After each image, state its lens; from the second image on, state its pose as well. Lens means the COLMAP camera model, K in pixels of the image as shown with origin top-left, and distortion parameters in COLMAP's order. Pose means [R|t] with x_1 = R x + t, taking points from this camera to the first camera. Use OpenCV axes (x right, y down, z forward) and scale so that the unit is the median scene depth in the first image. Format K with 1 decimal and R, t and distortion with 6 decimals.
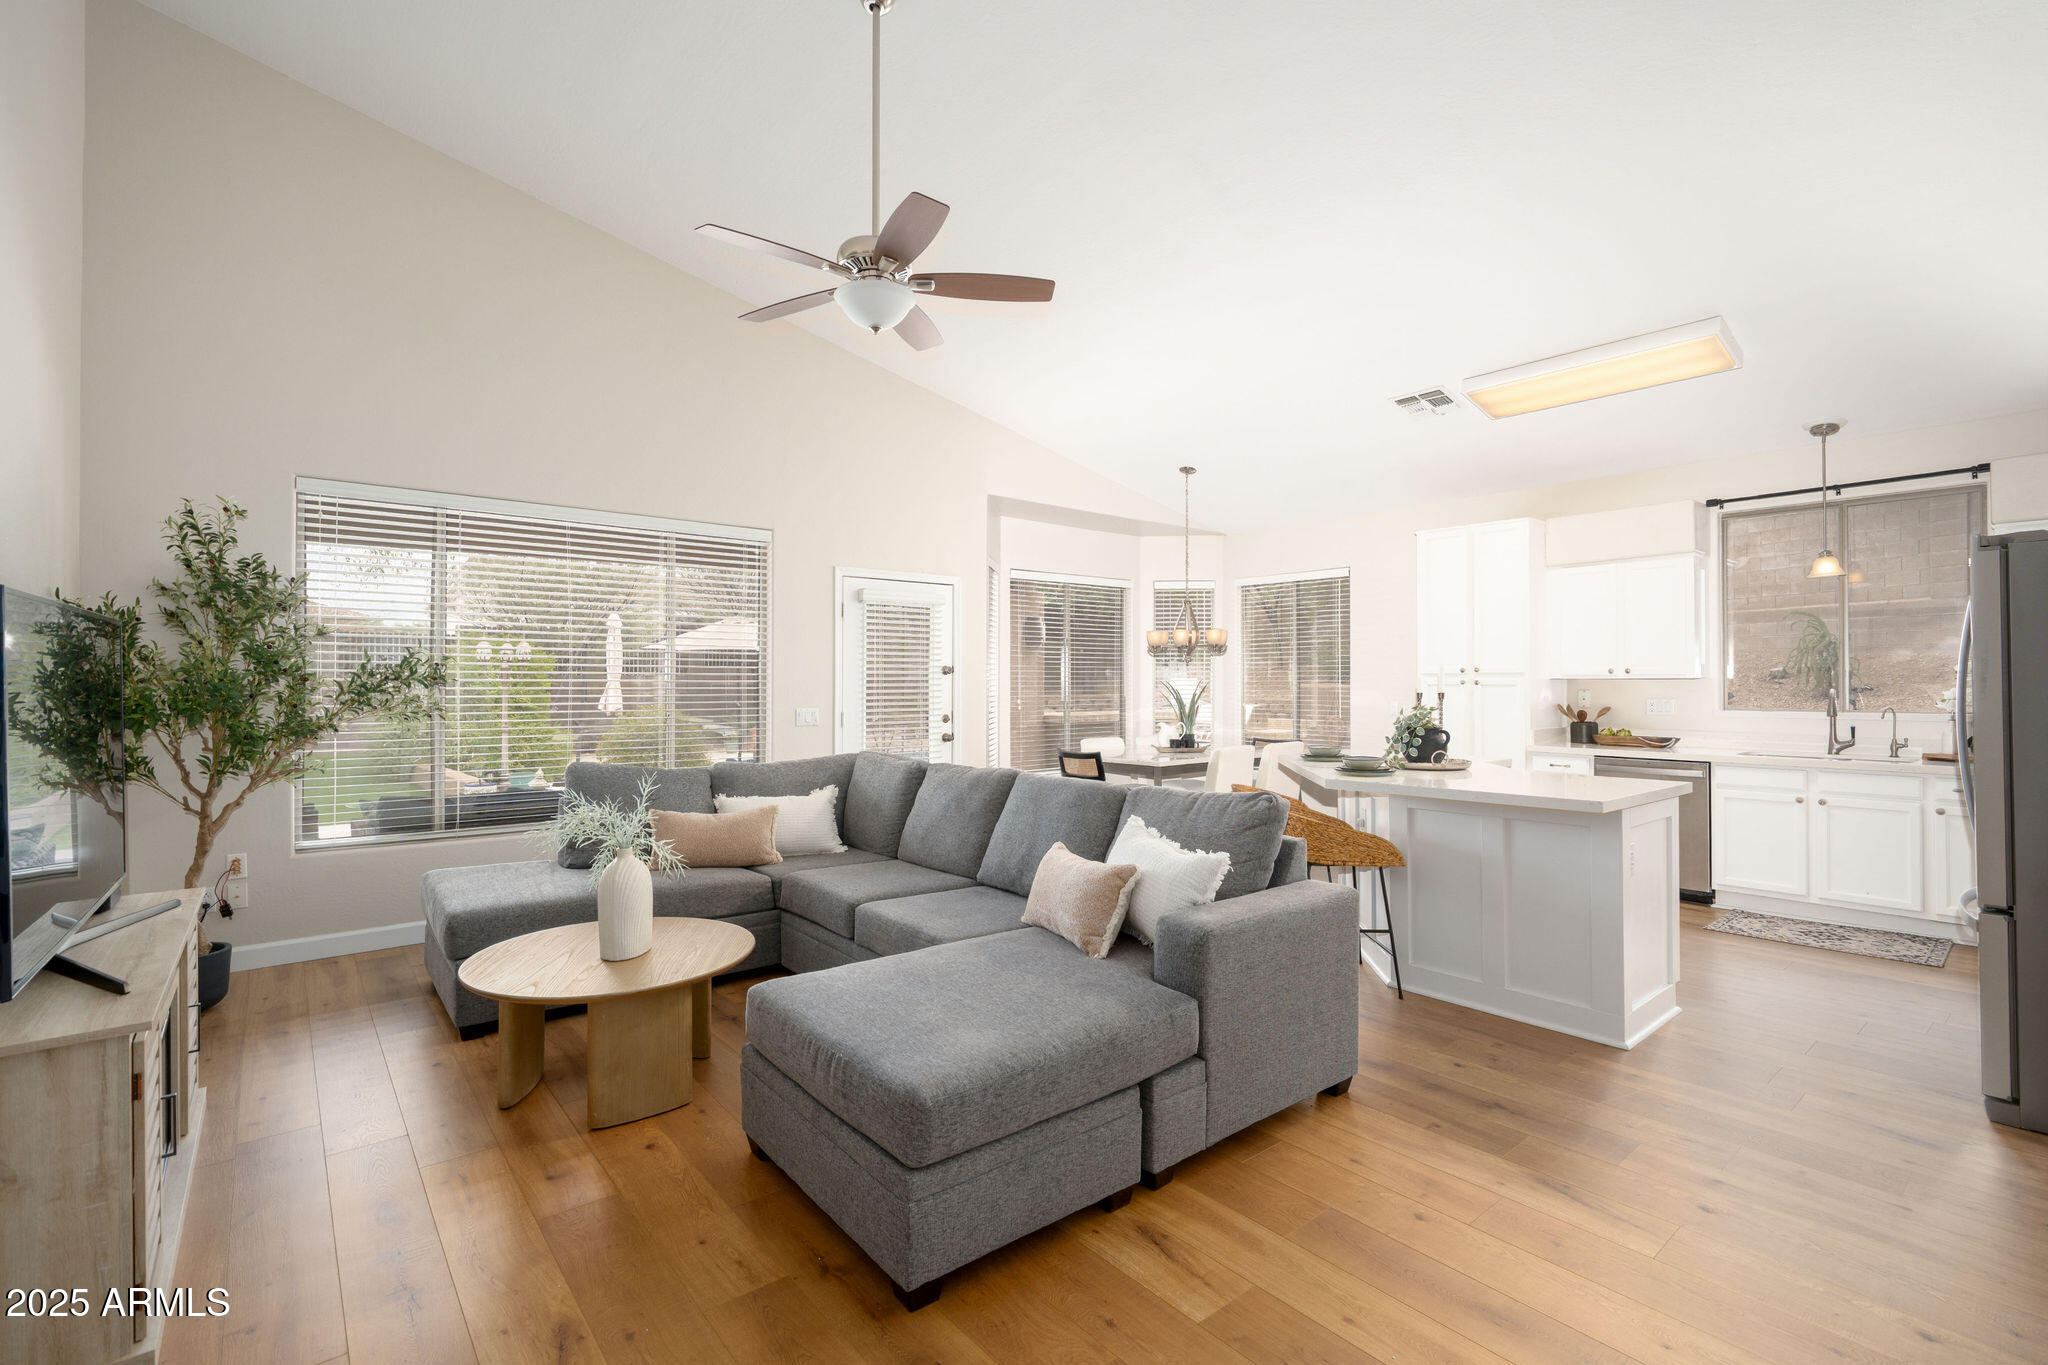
lens RADIAL K [[930.0, 0, 1023.5], [0, 930.0, 682.4], [0, 0, 1]] dist [-0.005315, 0.002341]
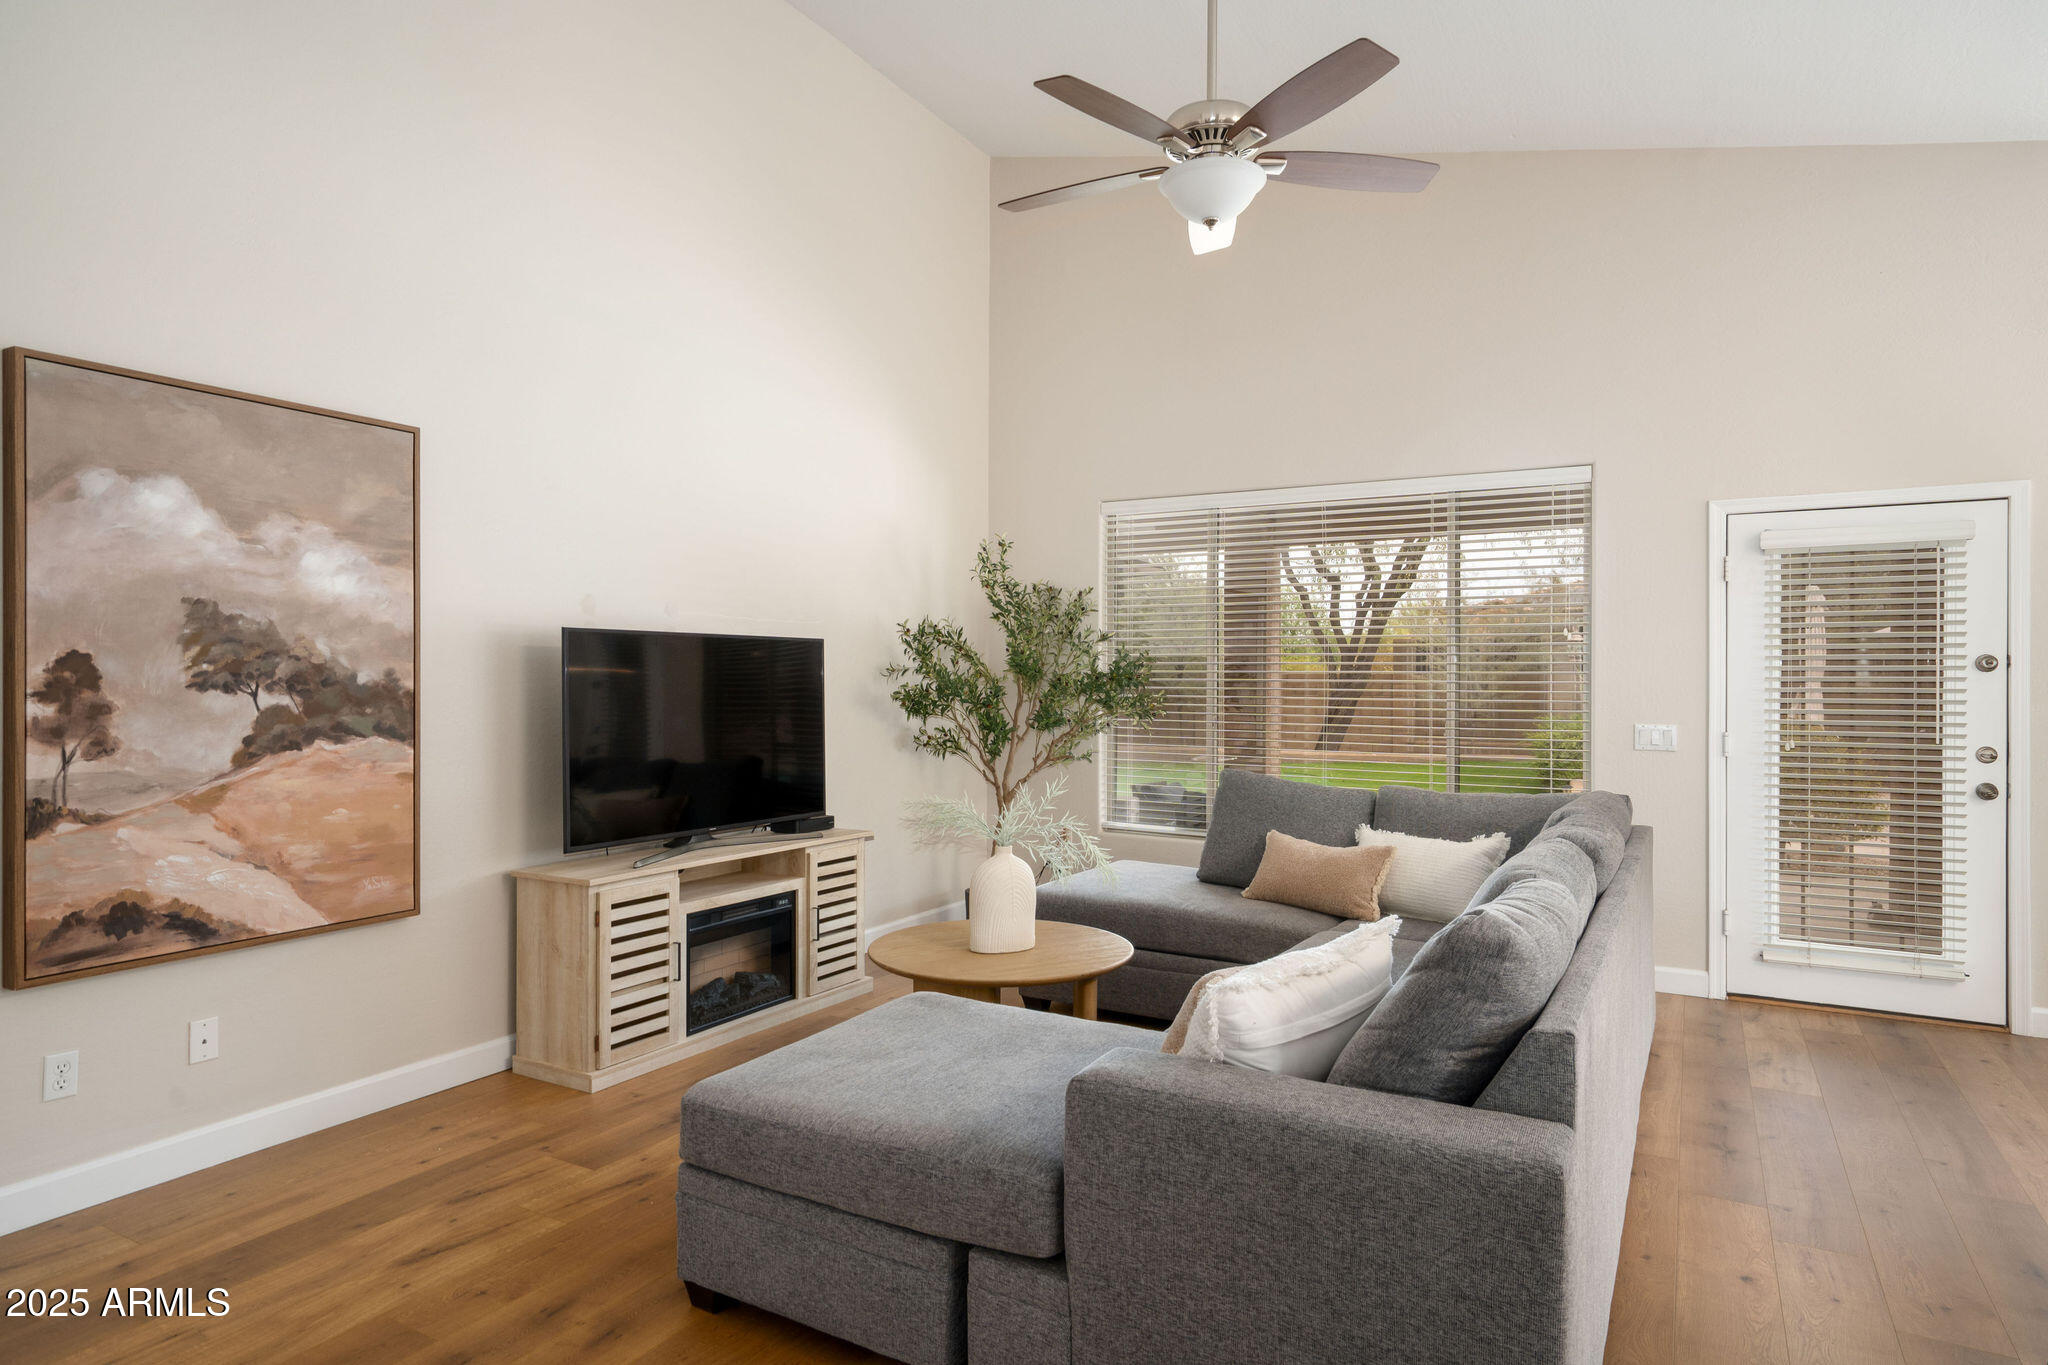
lens RADIAL K [[1167.8, 0, 1022.7], [0, 1167.8, 677.6], [0, 0, 1]] dist [-0.001803, -0.000175]
pose [[0.349342, -0.002305, -0.936993, 0.611009], [-0.005357, 0.999976, -0.004458, 0.001676], [0.936980, 0.006577, 0.349321, 0.458062]]
